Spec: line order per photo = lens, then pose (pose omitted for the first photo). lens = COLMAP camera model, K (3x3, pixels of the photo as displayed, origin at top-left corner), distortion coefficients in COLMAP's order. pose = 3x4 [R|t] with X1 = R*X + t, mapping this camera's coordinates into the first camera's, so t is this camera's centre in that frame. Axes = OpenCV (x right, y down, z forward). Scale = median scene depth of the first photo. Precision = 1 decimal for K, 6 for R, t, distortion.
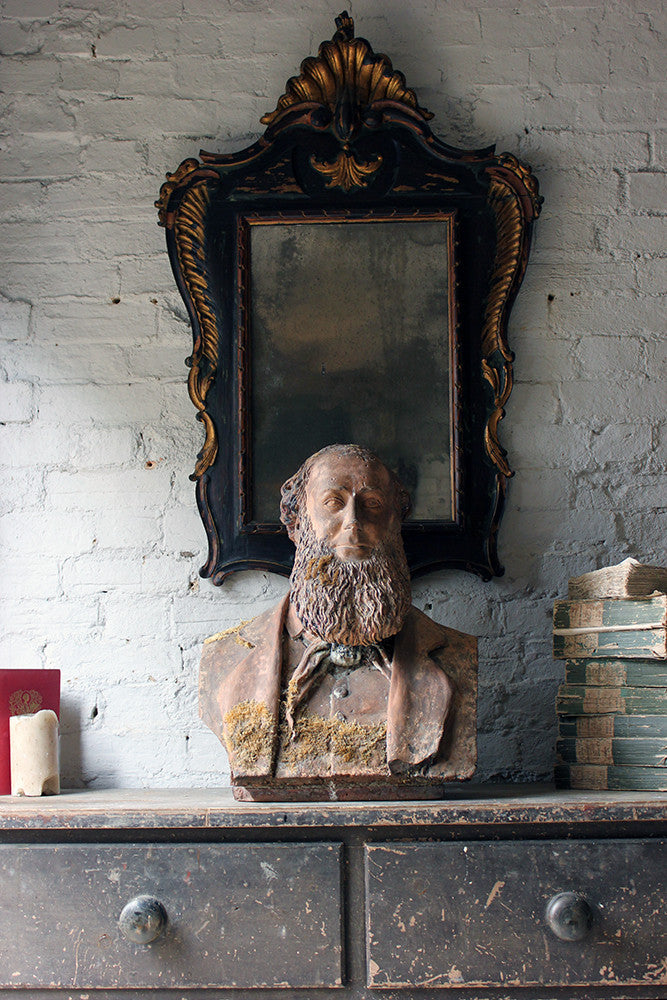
lens RADIAL K [[1249.9, 0, 346.8], [0, 1249.9, 494.2], [0, 0, 1]] dist [-0.049880, 0.000000]
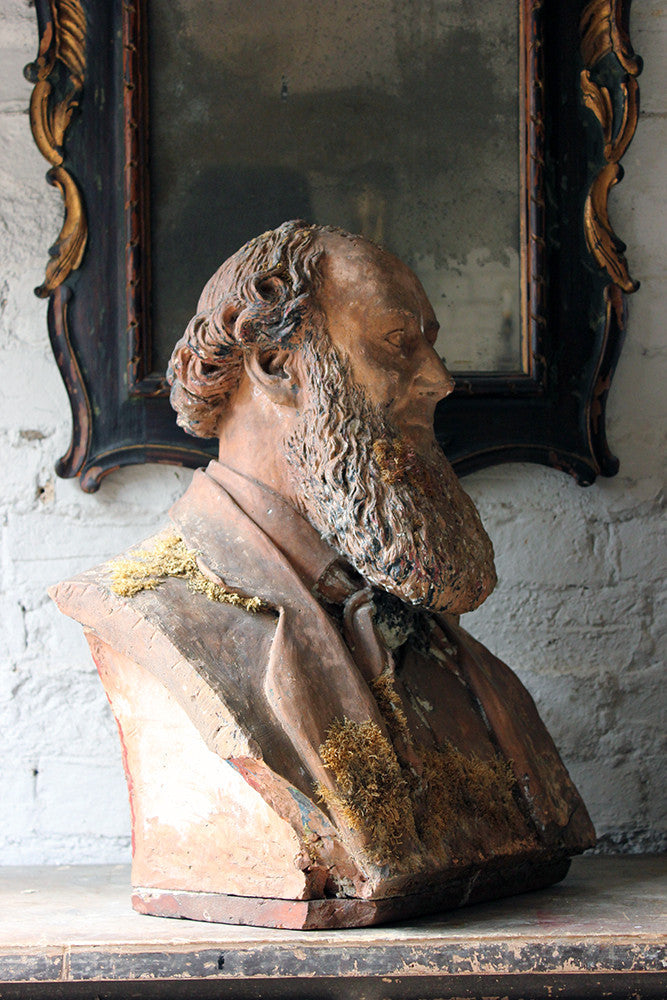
lens RADIAL K [[1877.9, 0, 344.1], [0, 1877.9, 494.6], [0, 0, 1]] dist [0.041991, 0.000000]
pose [[0.999690, -0.000233, 0.024915, -0.013229], [-0.001936, 0.996205, 0.087016, 0.002902], [-0.024841, -0.087037, 0.995895, 0.183596]]
